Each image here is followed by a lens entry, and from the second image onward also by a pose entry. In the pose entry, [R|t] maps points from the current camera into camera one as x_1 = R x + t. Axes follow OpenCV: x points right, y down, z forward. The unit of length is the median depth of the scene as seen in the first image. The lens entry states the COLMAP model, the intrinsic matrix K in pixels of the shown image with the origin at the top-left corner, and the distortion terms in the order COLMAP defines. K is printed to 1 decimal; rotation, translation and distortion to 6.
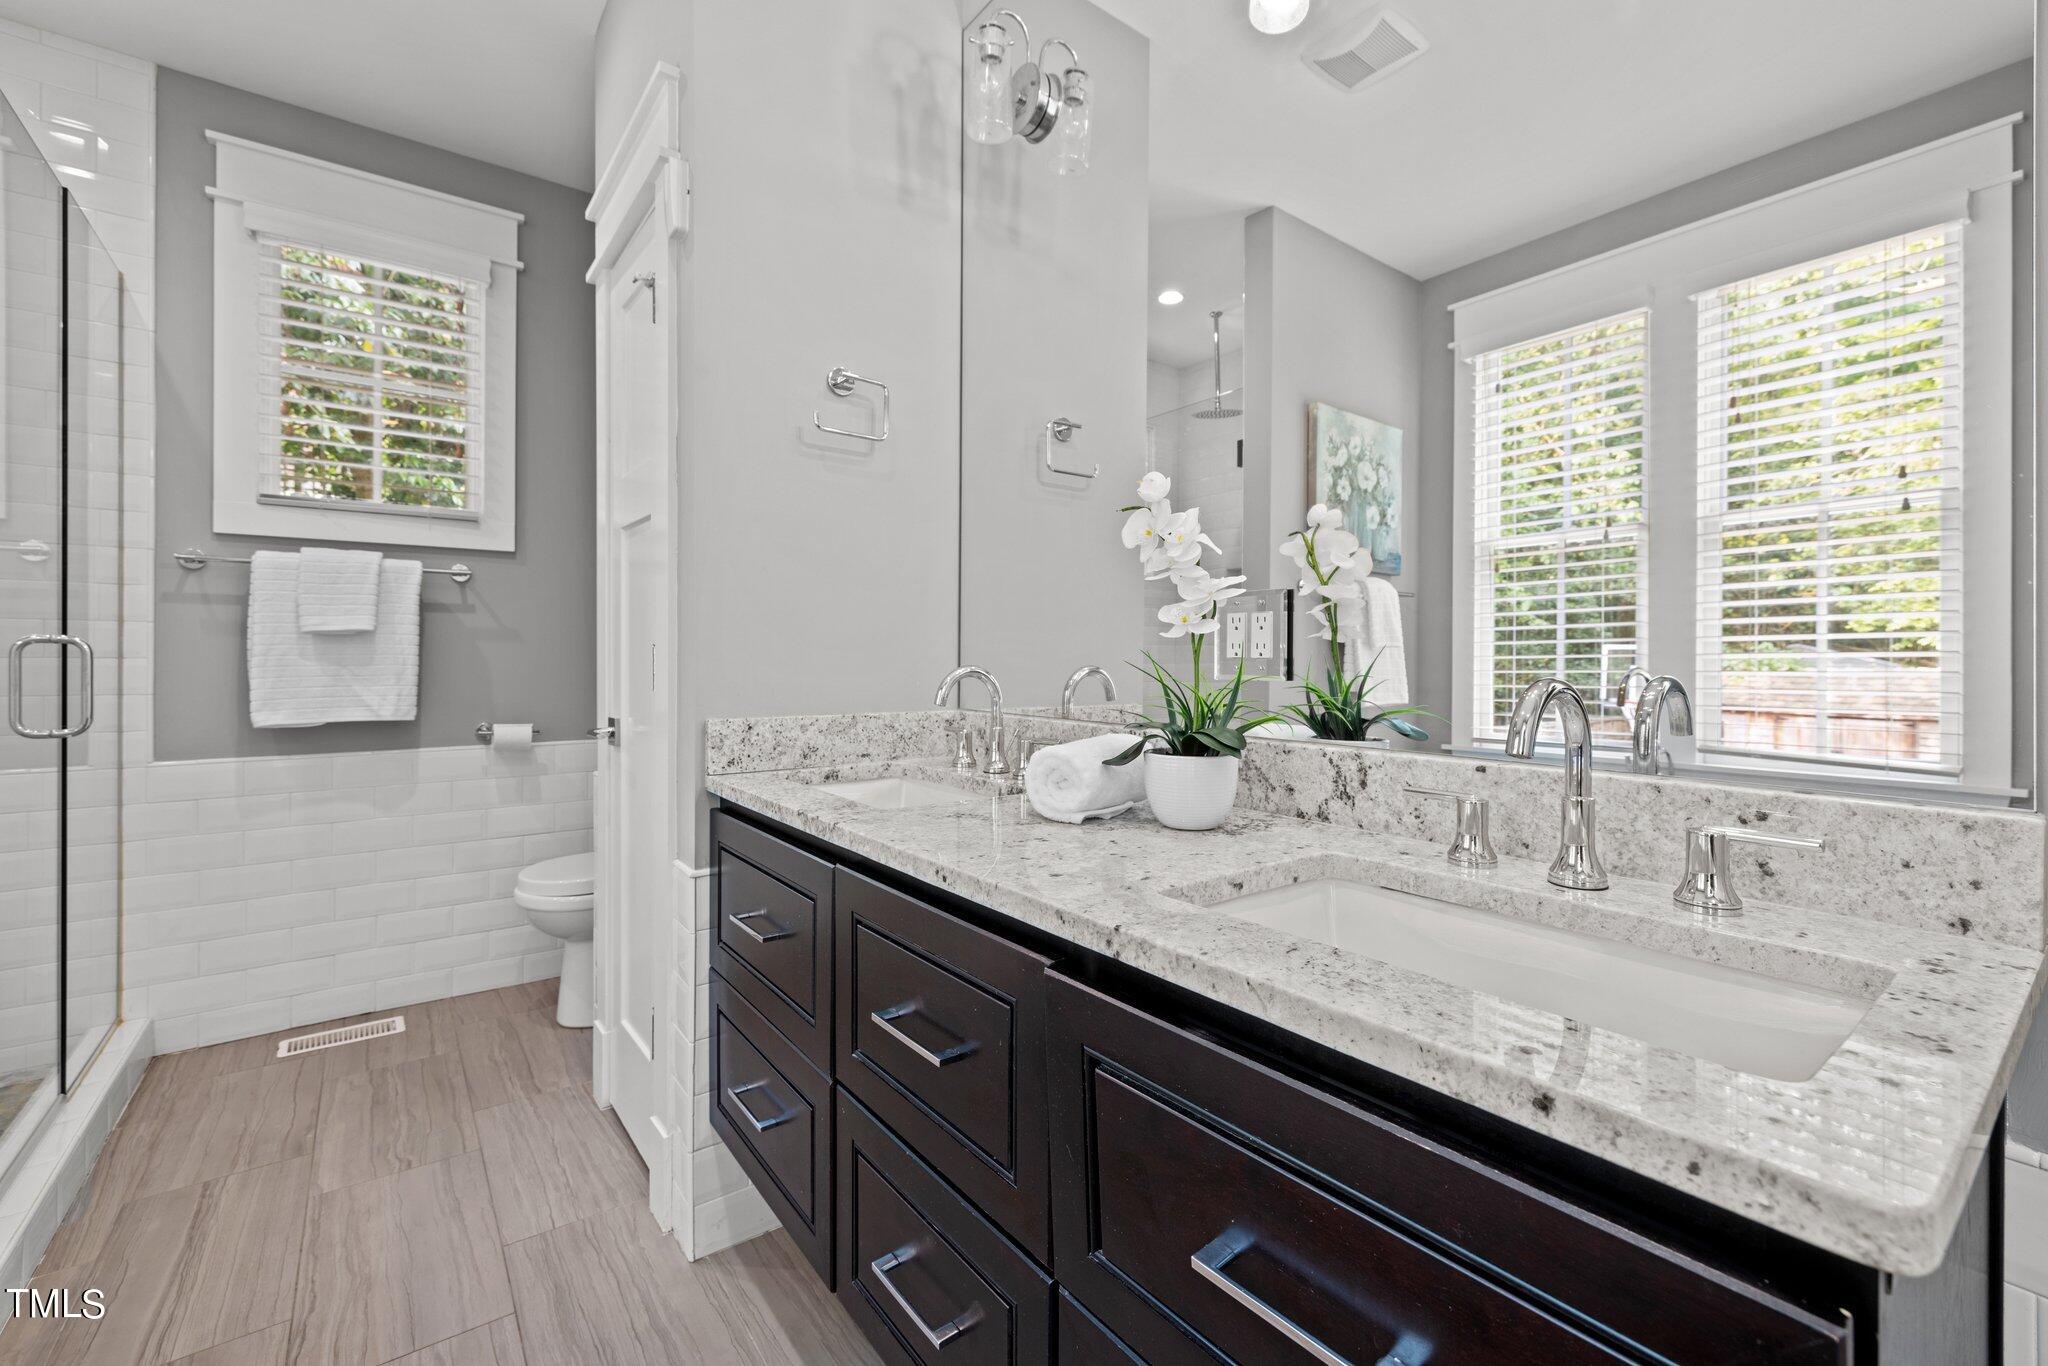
lens RADIAL K [[855.9, 0, 1017.3], [0, 855.9, 665.5], [0, 0, 1]] dist [-0.000825, 0.000019]
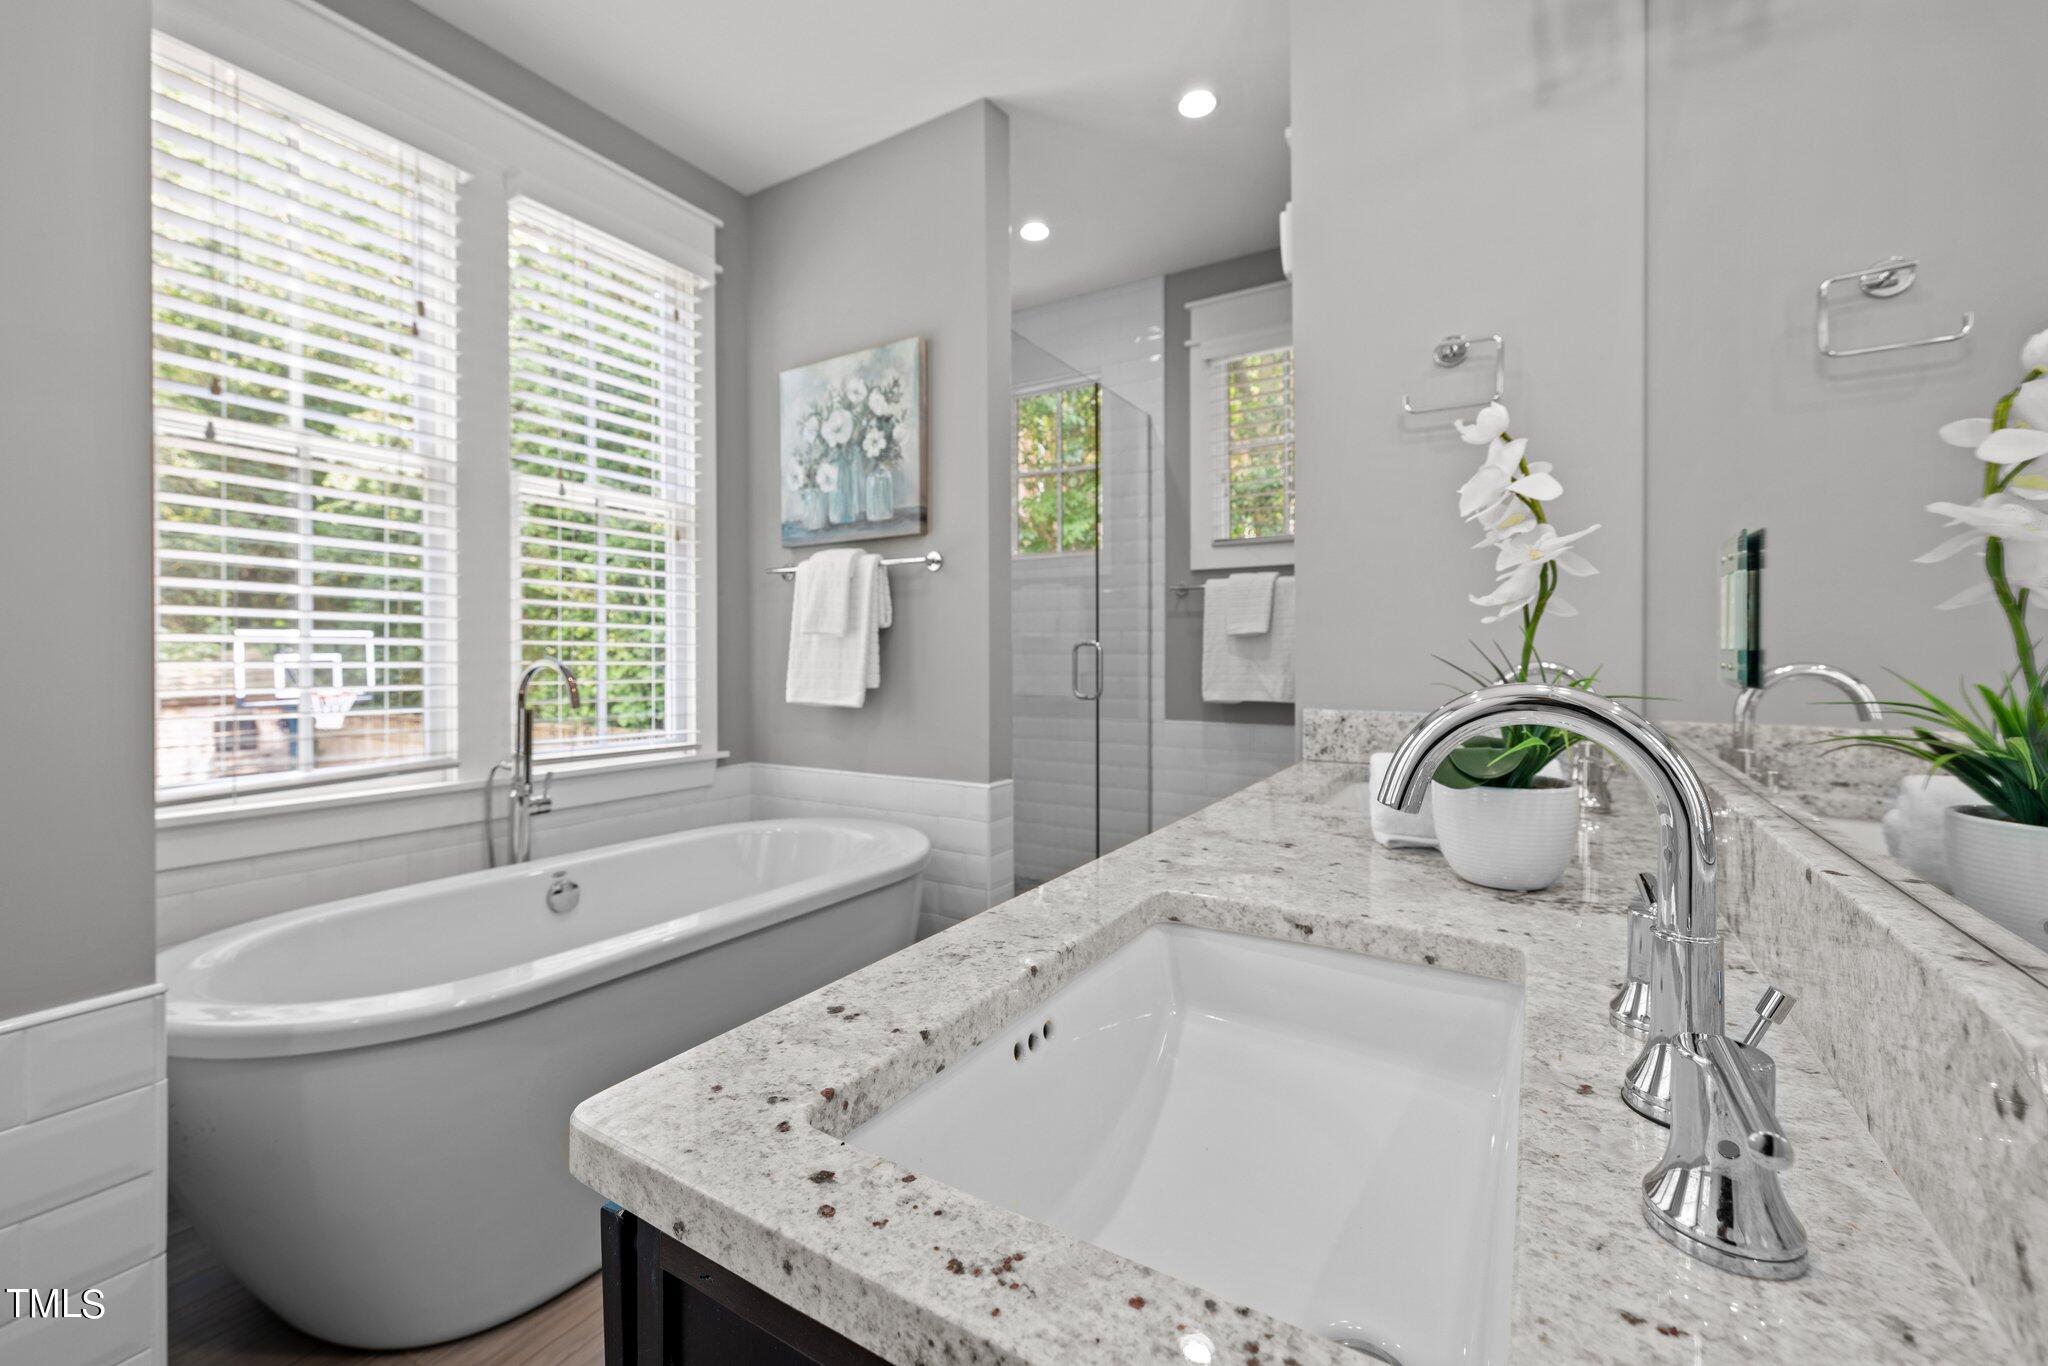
lens RADIAL K [[855.9, 0, 1014.5], [0, 855.9, 671.2], [0, 0, 1]] dist [-0.000825, 0.000019]
pose [[0.360886, 0.016819, -0.932458, 0.366031], [-0.005103, 0.999858, 0.016060, -0.000903], [0.932596, -0.001037, 0.360921, 0.175749]]
